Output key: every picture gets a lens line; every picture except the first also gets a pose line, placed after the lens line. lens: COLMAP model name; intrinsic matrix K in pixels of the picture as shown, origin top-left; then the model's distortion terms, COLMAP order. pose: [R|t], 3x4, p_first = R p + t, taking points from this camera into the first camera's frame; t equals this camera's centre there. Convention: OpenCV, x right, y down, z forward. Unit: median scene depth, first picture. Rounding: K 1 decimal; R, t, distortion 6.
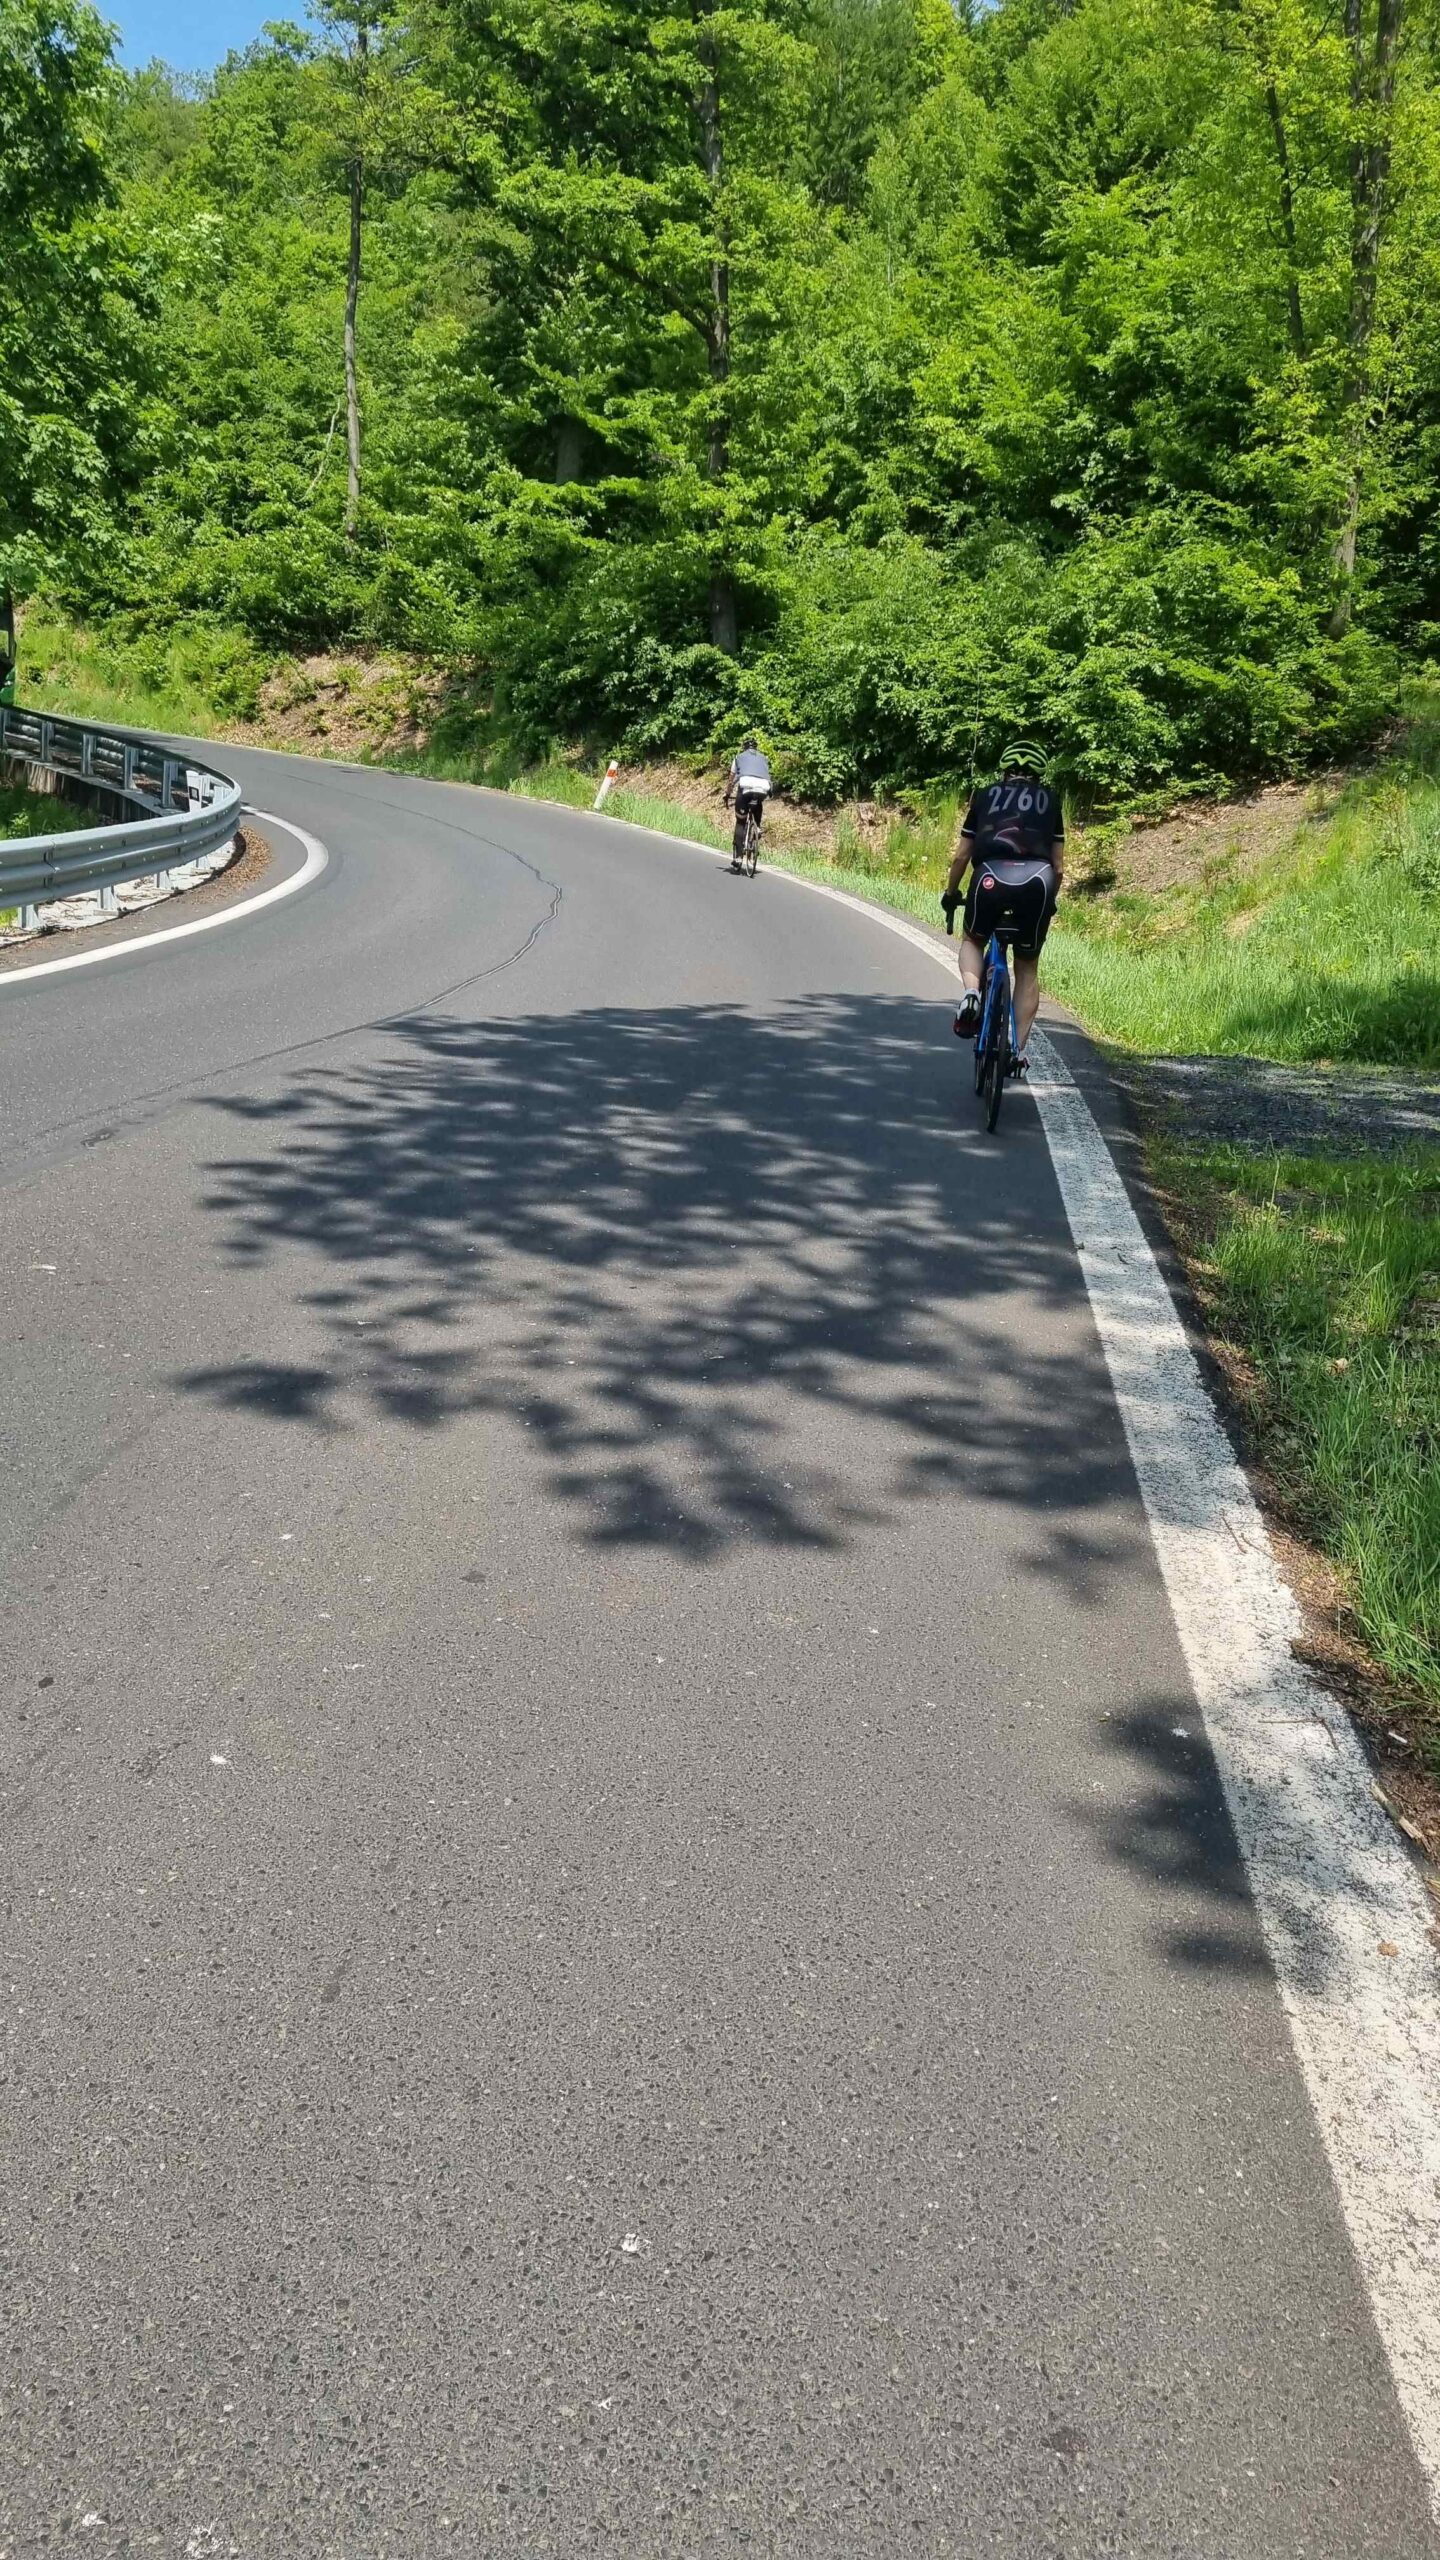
lens RADIAL K [[1990.5, 0, 720.0], [0, 1990.5, 1280.0], [0, 0, 1]] dist [0.030548, -0.004741]
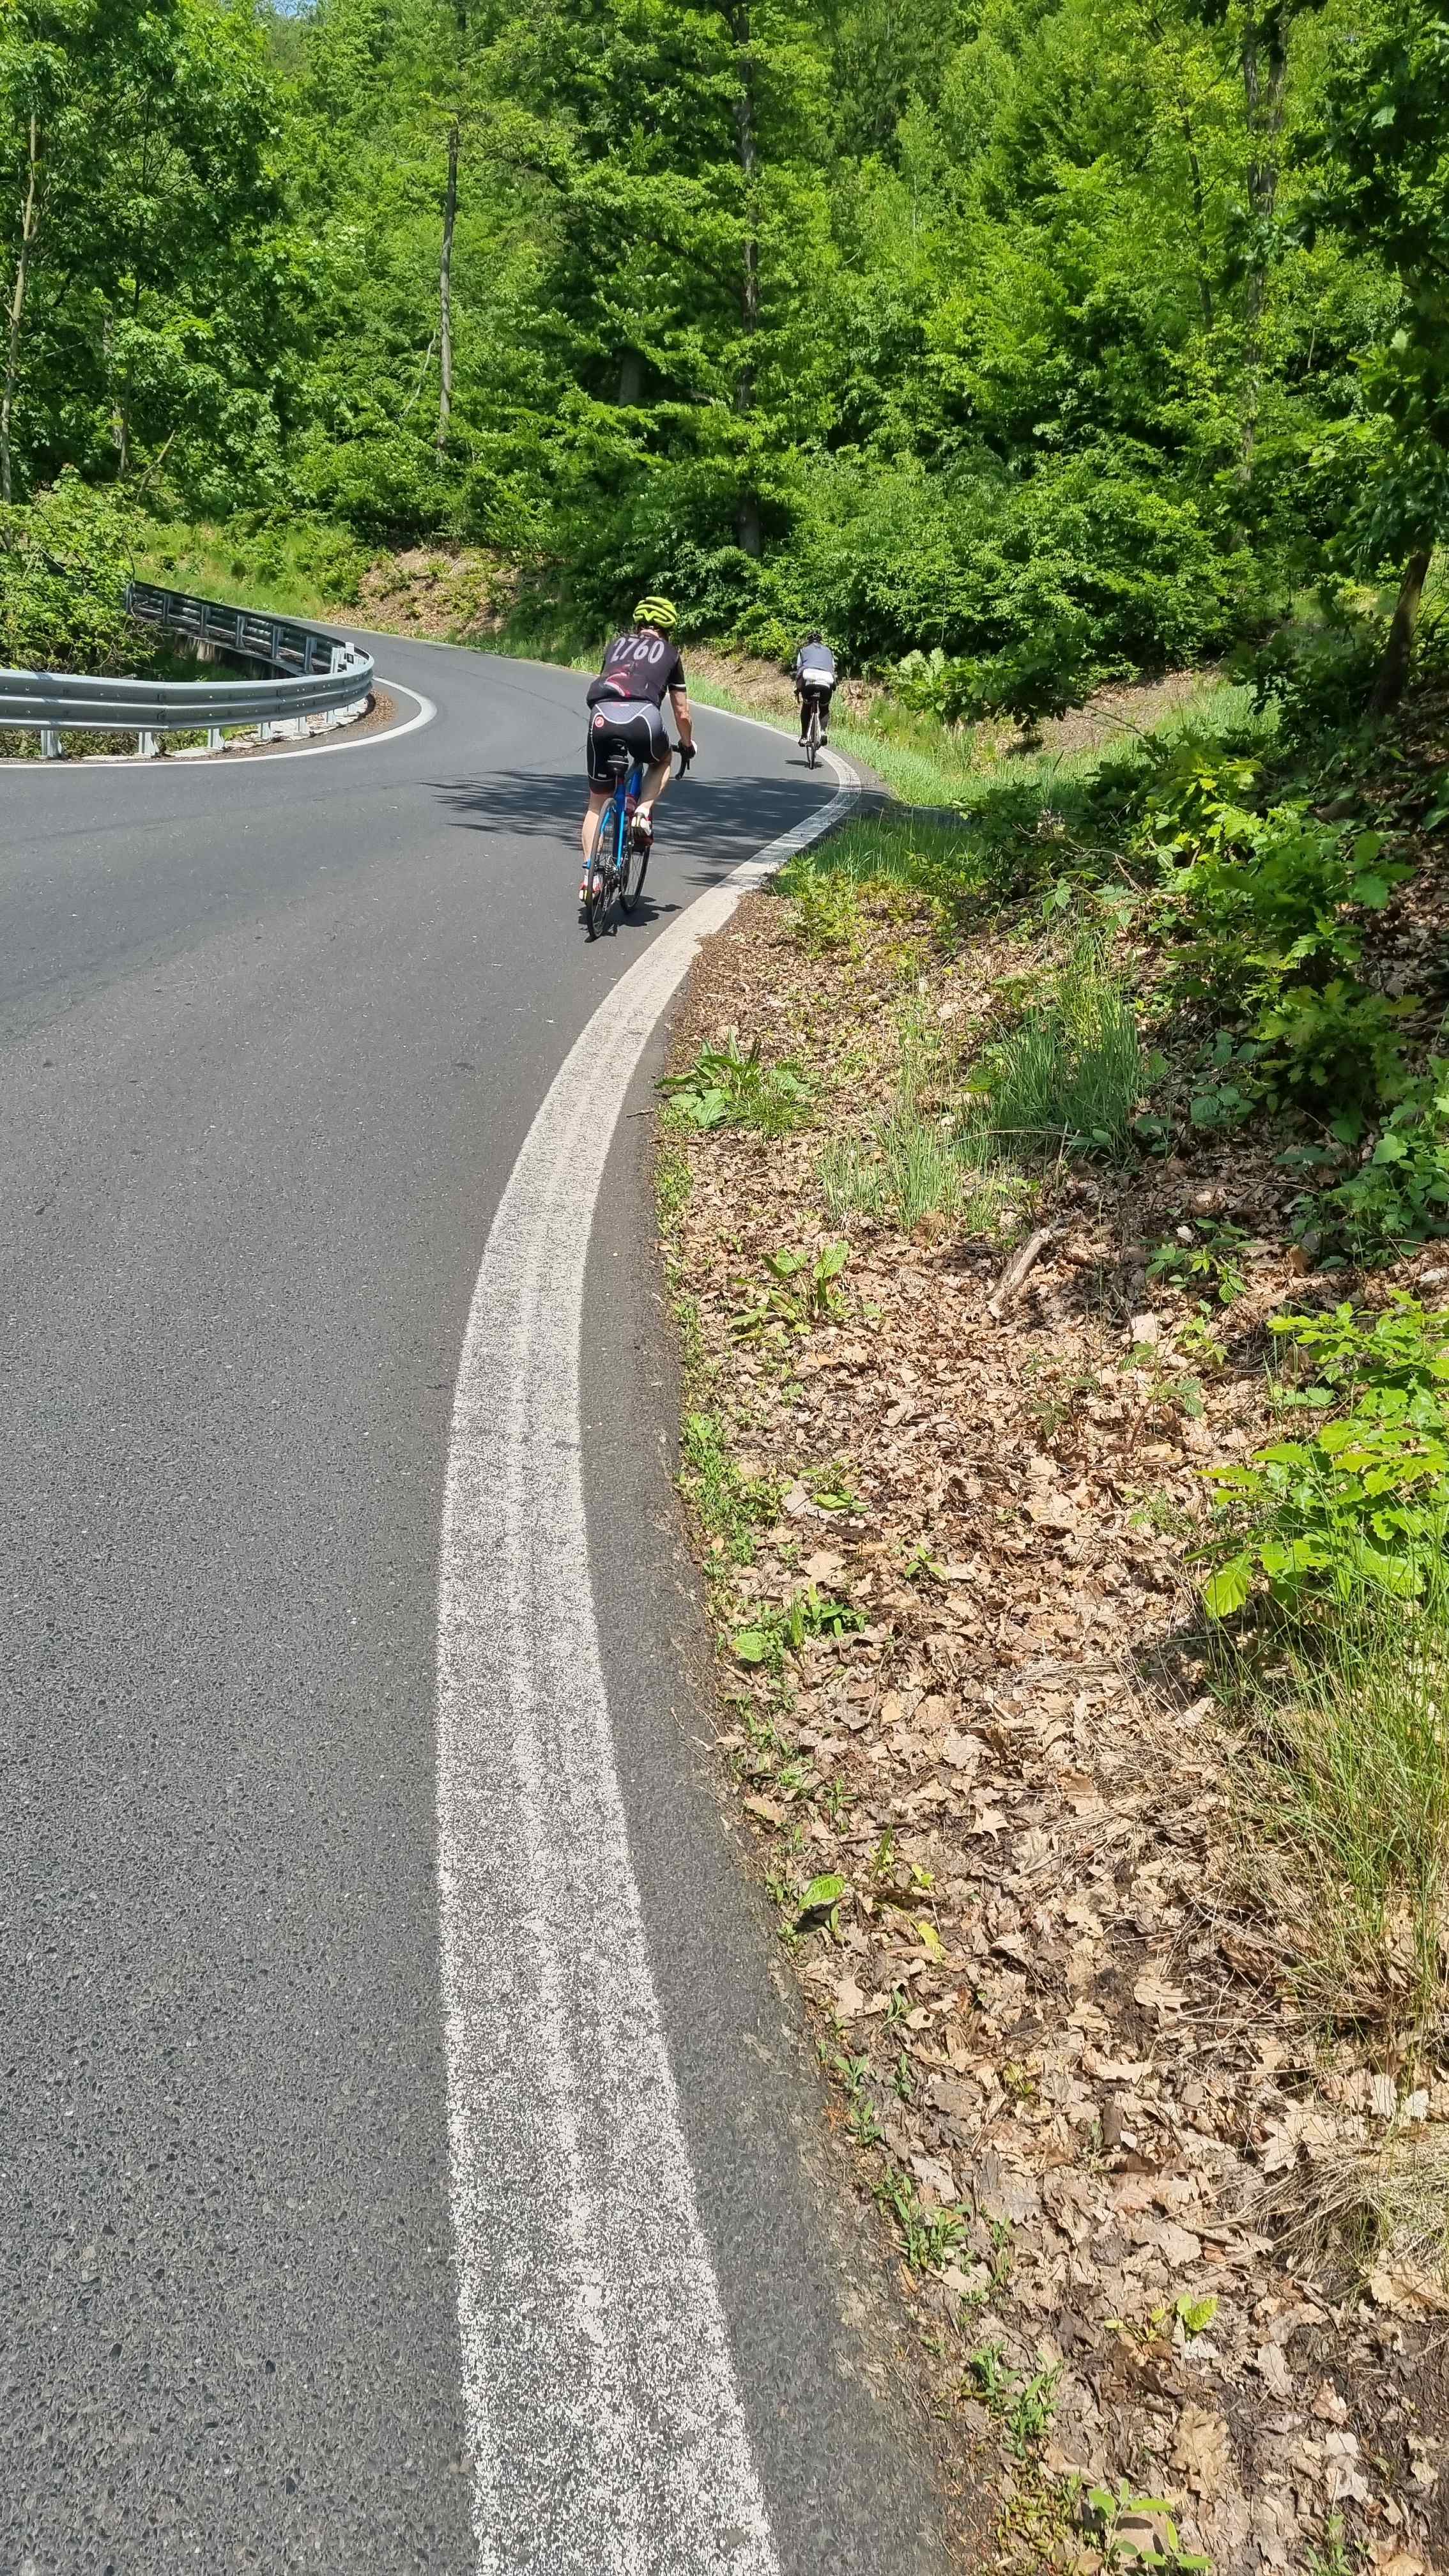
lens RADIAL K [[2044.6, 0, 724.5], [0, 2044.6, 1288.0], [0, 0, 1]] dist [-0.001255, 0.004932]
pose [[0.999316, 0.025597, -0.026691, 0.030467], [-0.024331, 0.998611, 0.046740, 0.071747], [0.027850, -0.046059, 0.998550, -0.258520]]
